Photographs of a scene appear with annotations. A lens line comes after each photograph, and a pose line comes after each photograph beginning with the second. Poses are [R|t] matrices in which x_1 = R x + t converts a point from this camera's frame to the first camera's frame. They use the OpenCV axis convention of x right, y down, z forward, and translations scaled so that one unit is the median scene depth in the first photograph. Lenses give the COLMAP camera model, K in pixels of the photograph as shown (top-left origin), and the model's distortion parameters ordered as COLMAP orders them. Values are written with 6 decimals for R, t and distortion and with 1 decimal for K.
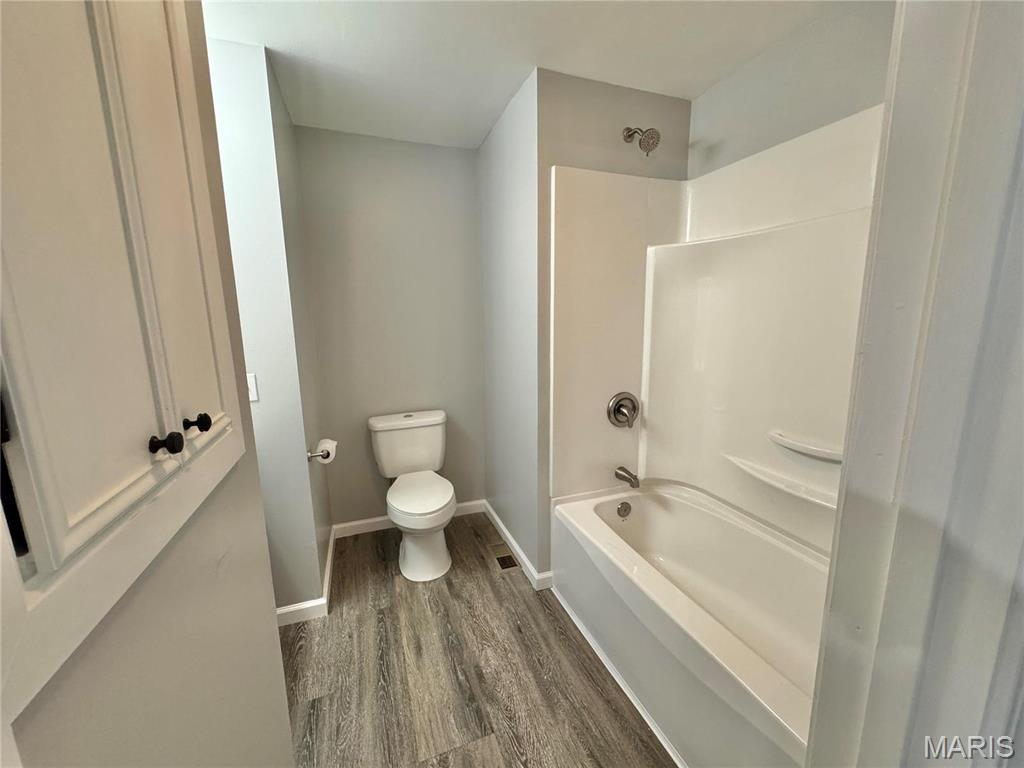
lens RADIAL K [[409.1, 0, 512.8], [0, 409.1, 384.8], [0, 0, 1]] dist [-0.003927, 0.000037]
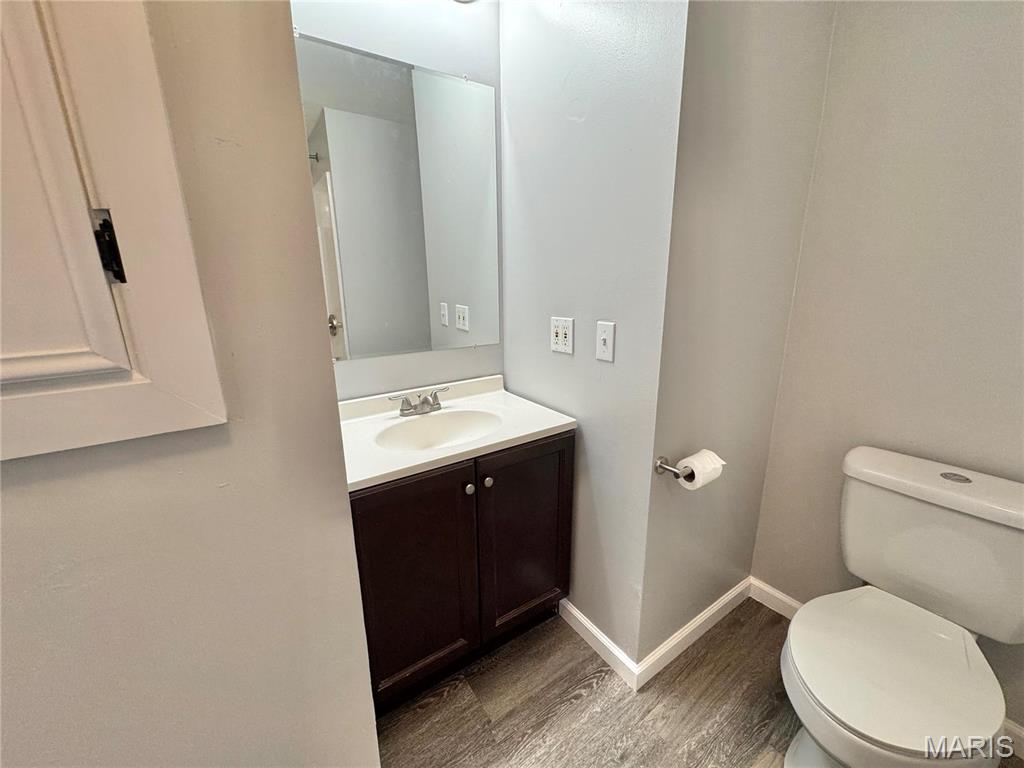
lens RADIAL K [[409.1, 0, 515.4], [0, 409.1, 383.5], [0, 0, 1]] dist [-0.003927, 0.000037]
pose [[0.242449, 0.250165, -0.937356, 0.005907], [-0.164109, 0.962835, 0.214517, -0.041096], [0.956183, 0.101819, 0.274492, 0.544641]]
